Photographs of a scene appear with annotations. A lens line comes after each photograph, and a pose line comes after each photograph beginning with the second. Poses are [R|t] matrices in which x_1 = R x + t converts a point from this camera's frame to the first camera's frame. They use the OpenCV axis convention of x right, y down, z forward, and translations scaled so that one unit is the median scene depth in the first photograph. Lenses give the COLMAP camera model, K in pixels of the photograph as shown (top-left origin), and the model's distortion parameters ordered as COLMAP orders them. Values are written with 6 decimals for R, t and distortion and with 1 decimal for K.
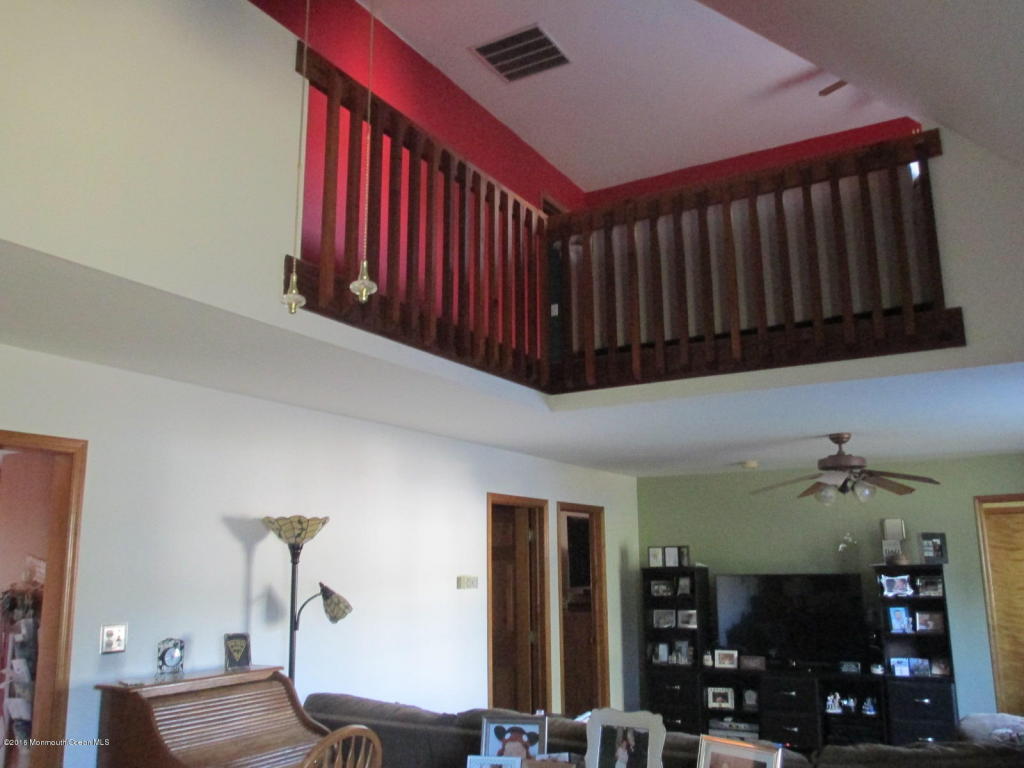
lens RADIAL K [[851.5, 0, 504.2], [0, 851.5, 383.3], [0, 0, 1]] dist [-0.063697, 0.025340]
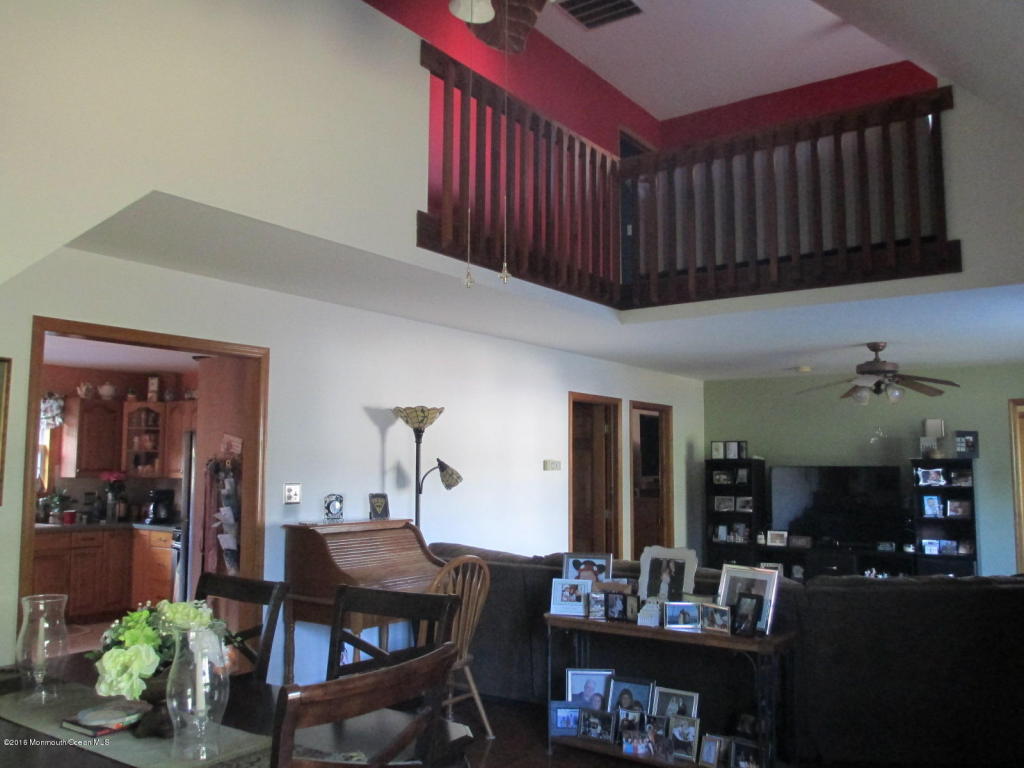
lens RADIAL K [[851.5, 0, 503.1], [0, 851.5, 382.3], [0, 0, 1]] dist [-0.063697, 0.025340]
pose [[0.995114, 0.004800, -0.098614, 0.007985], [0.006035, 0.993992, 0.109287, -0.019692], [0.098546, -0.109349, 0.989106, -0.255193]]
